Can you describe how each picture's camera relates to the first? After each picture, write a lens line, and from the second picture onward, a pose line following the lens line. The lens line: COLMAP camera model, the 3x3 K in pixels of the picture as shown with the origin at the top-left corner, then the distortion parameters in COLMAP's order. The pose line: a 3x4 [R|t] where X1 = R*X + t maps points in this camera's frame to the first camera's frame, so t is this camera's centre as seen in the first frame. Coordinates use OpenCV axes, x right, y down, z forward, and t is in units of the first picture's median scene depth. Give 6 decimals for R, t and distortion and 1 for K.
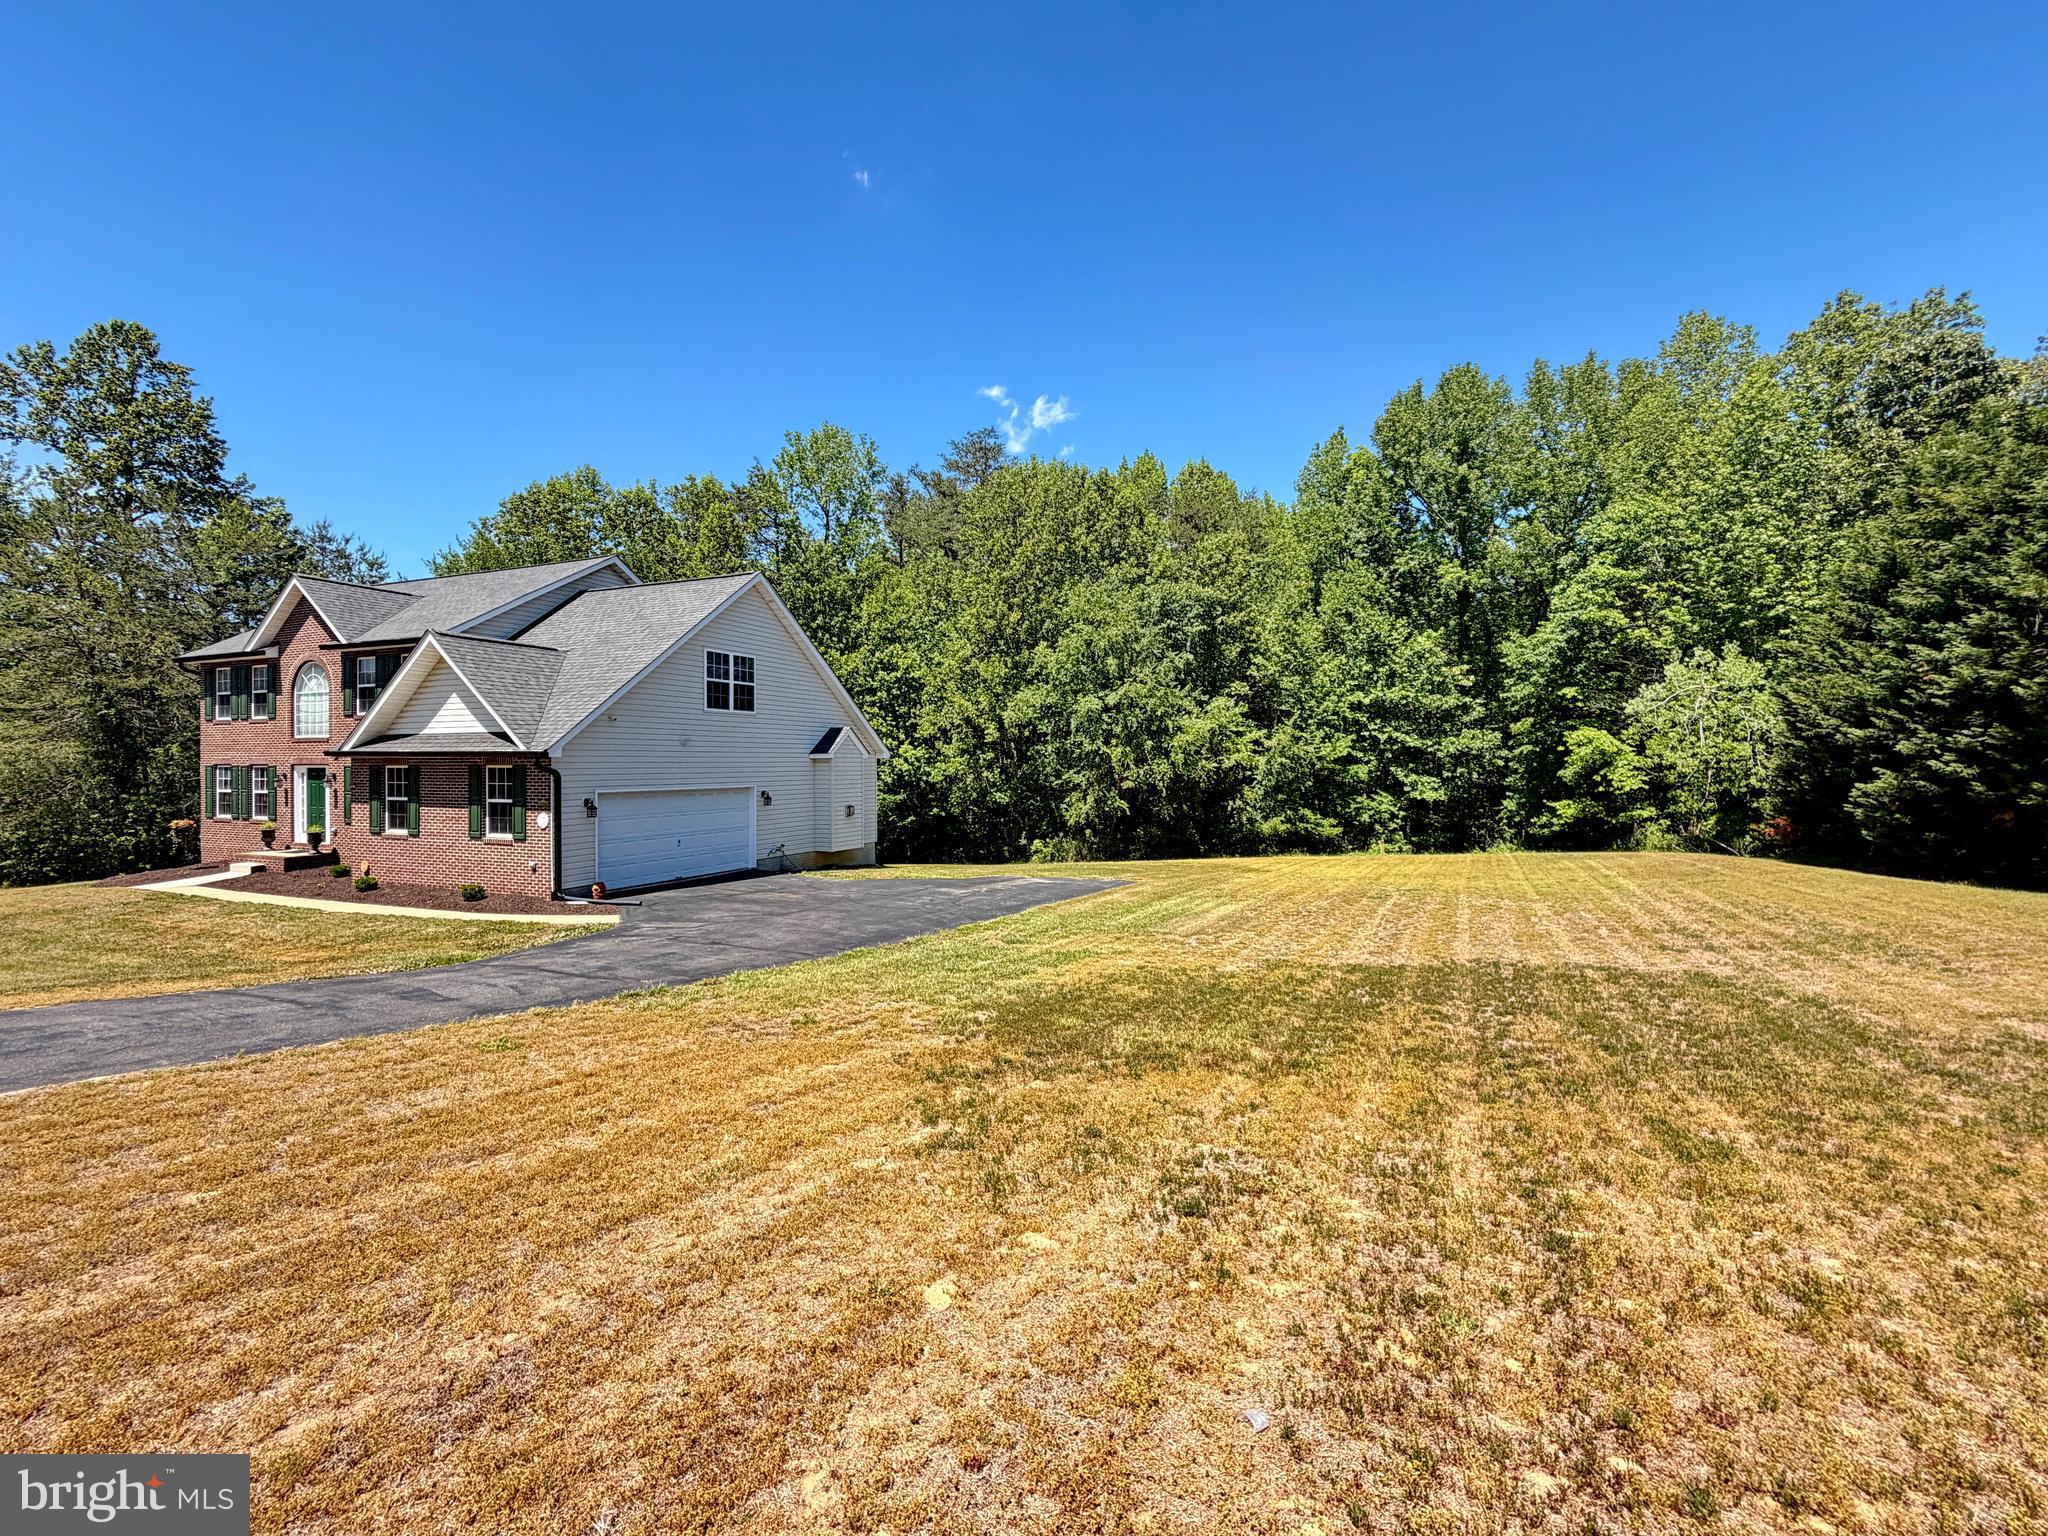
lens RADIAL K [[890.5, 0, 1024.0], [0, 890.5, 768.0], [0, 0, 1]] dist [-0.000386, -0.000059]
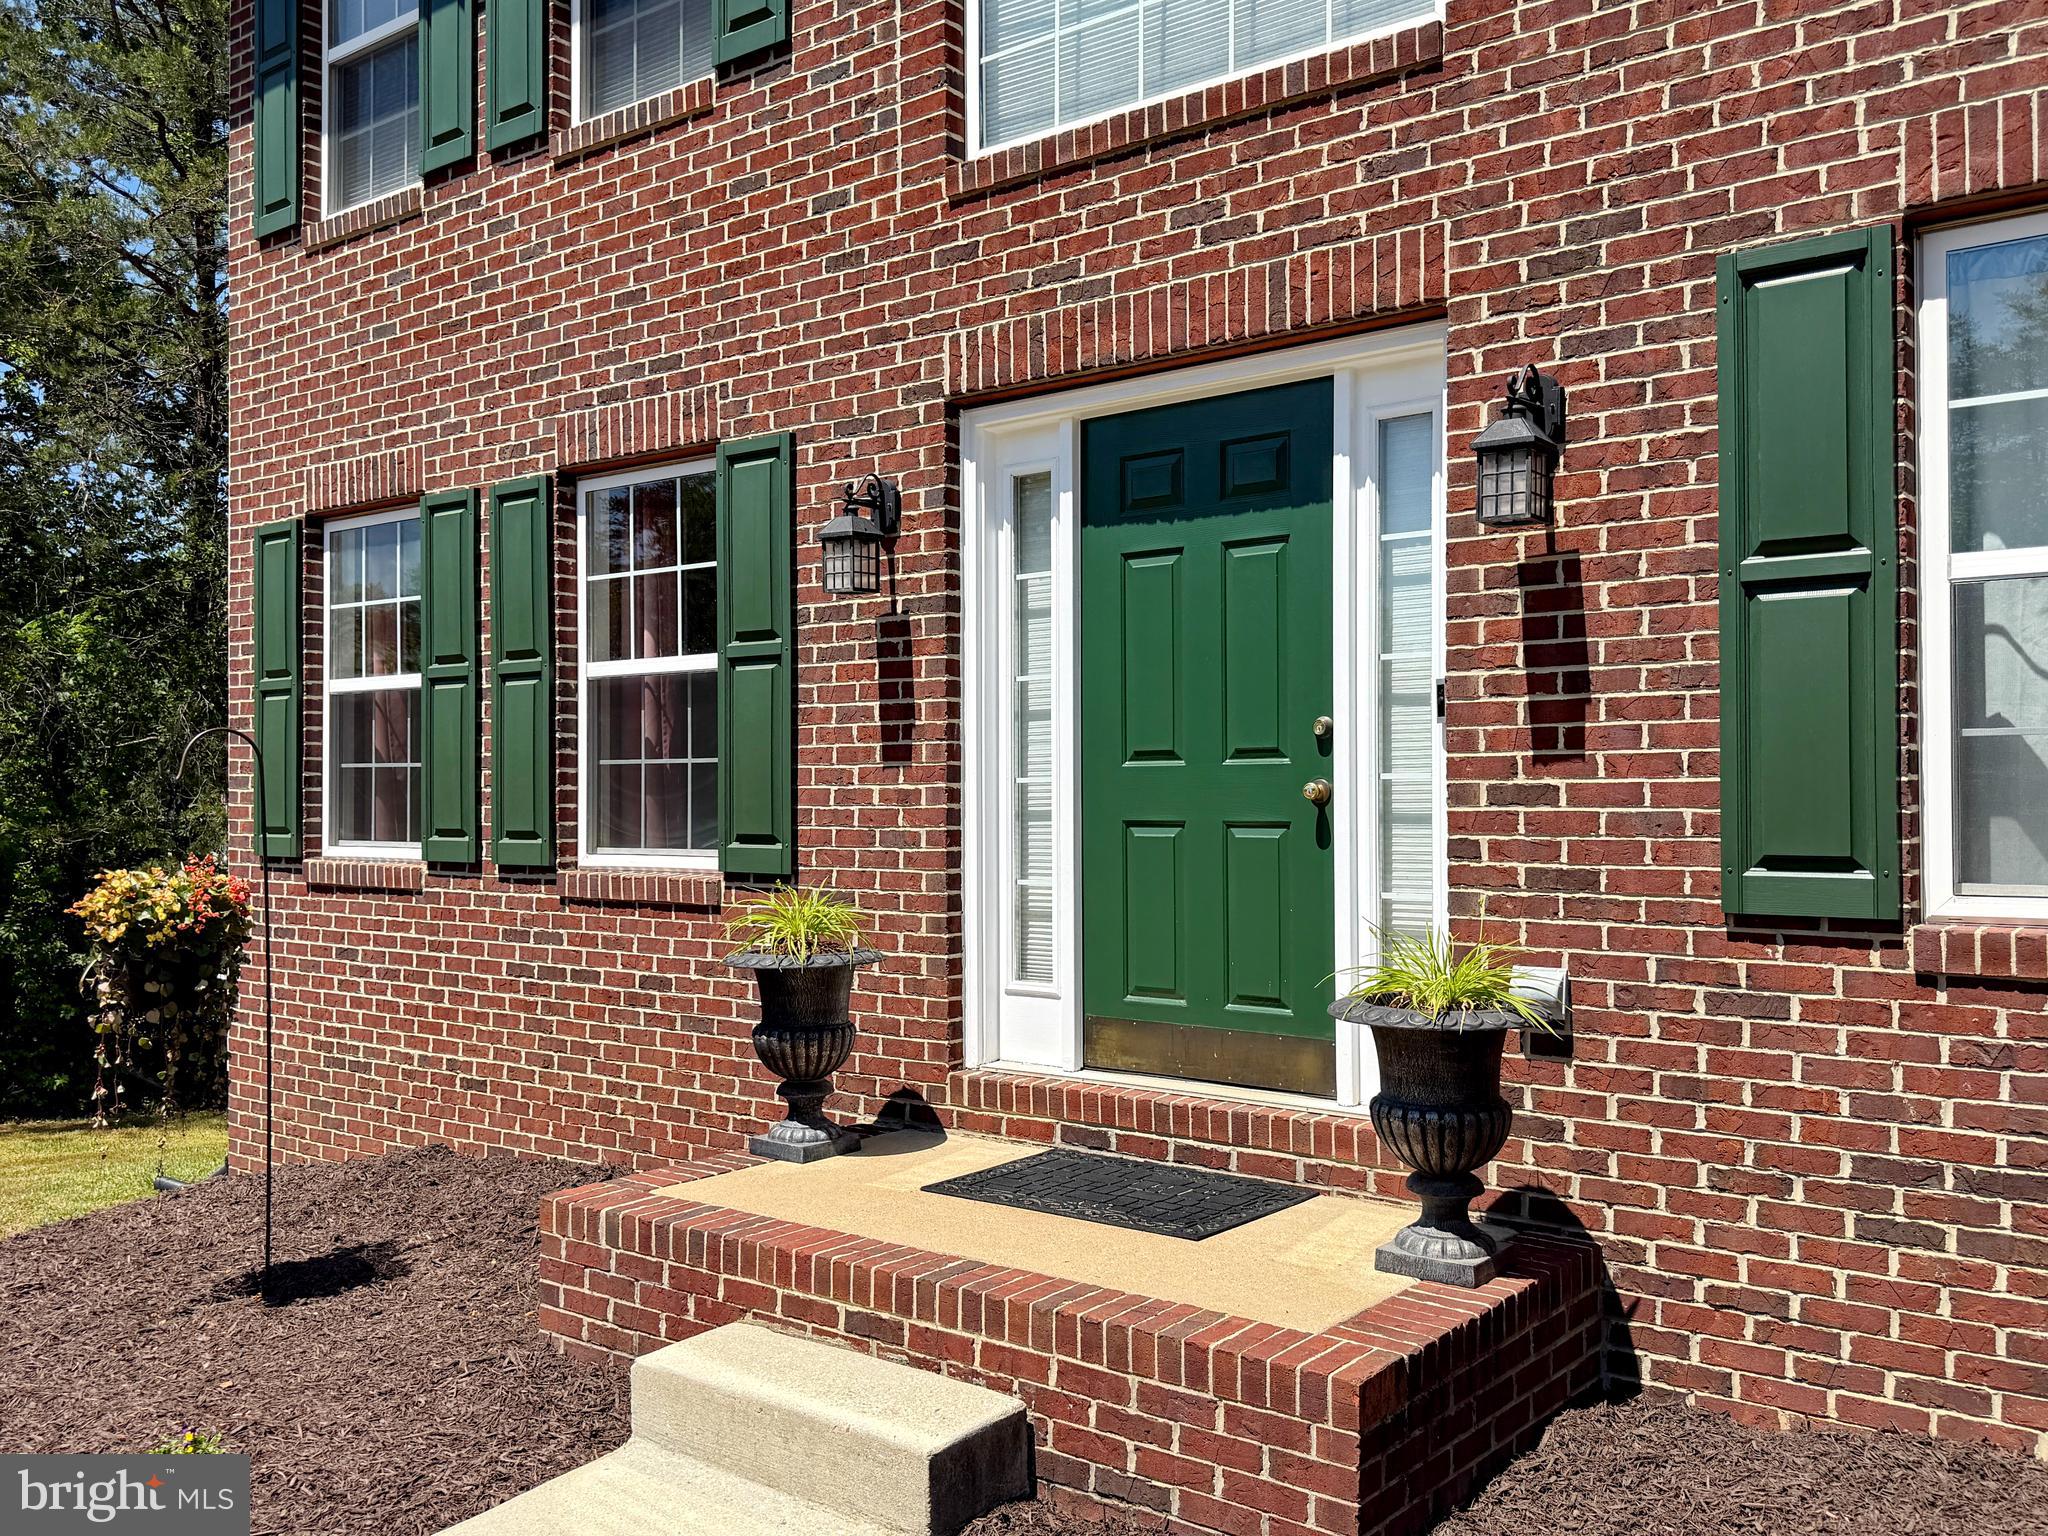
lens RADIAL K [[1775.9, 0, 1024.0], [0, 1775.9, 768.0], [0, 0, 1]] dist [0.002347, 0.000889]
pose [[0.965174, -0.012223, -0.261322, -1.109919], [0.010319, 0.999909, -0.008659, 0.067947], [0.261405, 0.005661, 0.965213, 1.147230]]
